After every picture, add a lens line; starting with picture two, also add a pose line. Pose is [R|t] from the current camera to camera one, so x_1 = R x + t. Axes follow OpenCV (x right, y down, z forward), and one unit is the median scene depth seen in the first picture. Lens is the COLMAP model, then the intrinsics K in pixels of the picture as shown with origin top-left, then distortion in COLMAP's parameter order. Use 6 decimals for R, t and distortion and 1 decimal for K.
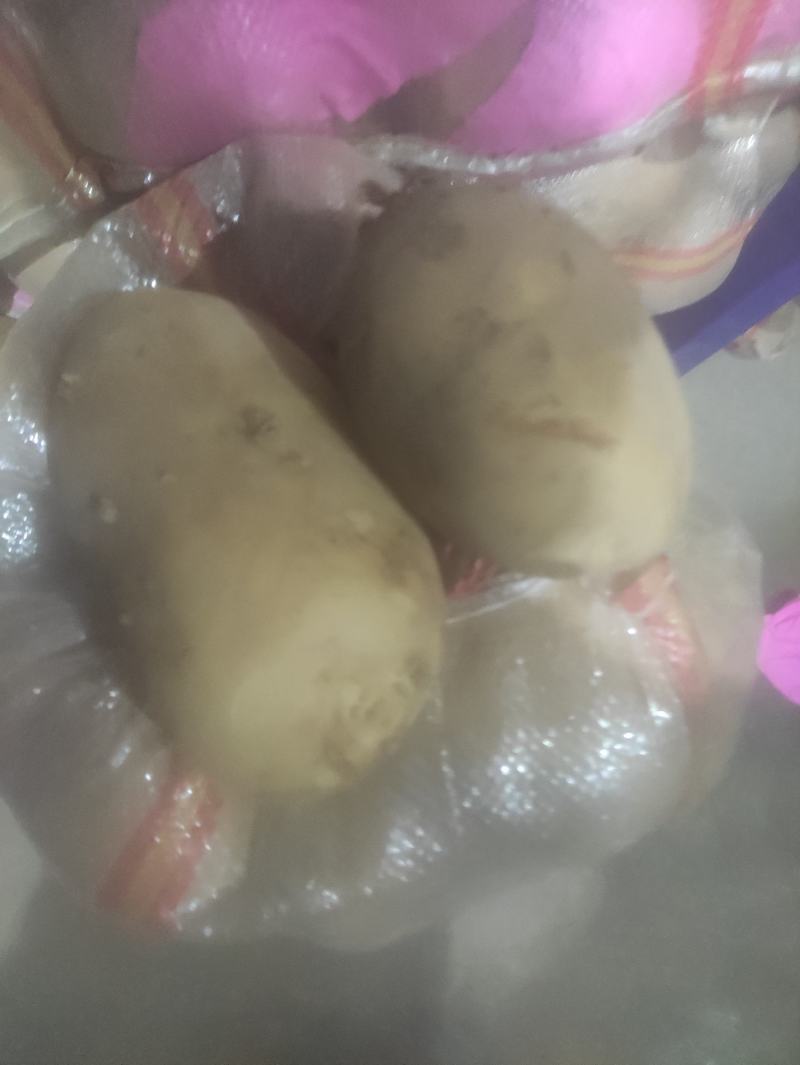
lens RADIAL K [[797.8, 0, 400.0], [0, 797.8, 532.5], [0, 0, 1]] dist [0.094496, 0.000331]
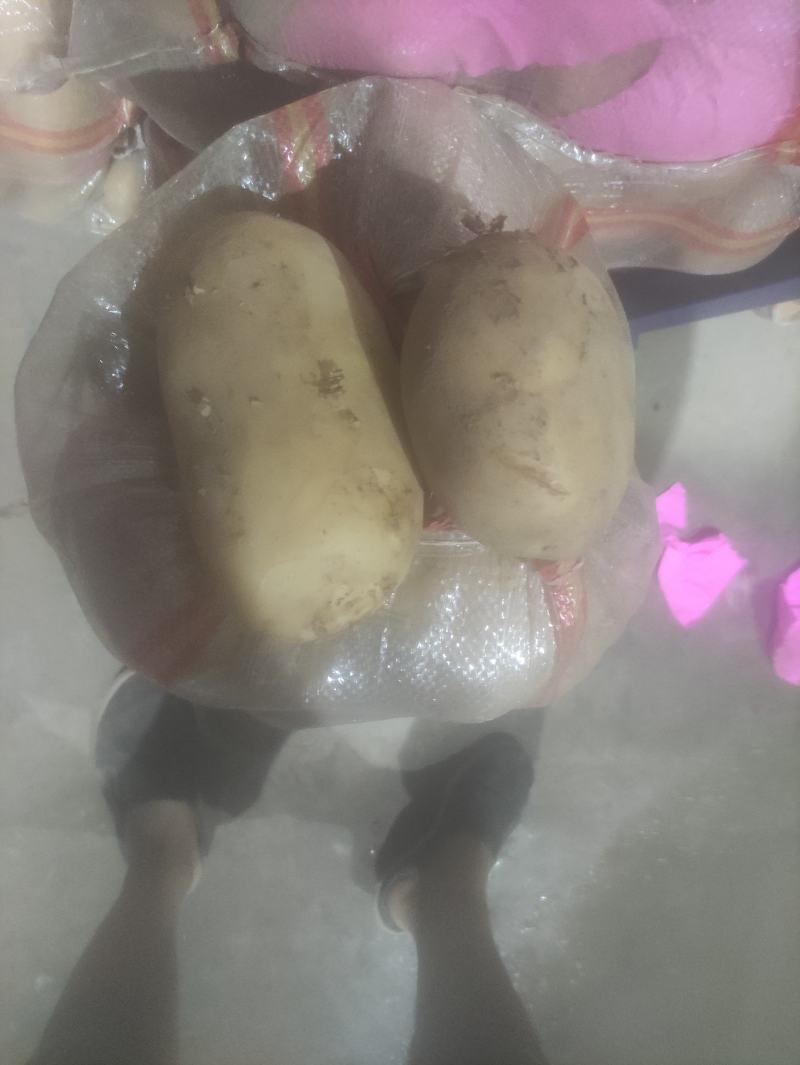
lens RADIAL K [[797.8, 0, 400.0], [0, 797.8, 532.5], [0, 0, 1]] dist [0.094496, 0.000331]
pose [[0.951183, 0.296744, 0.084817, -0.095054], [-0.308389, 0.924663, 0.223370, -0.213643], [-0.012143, -0.238622, 0.971036, -0.330261]]
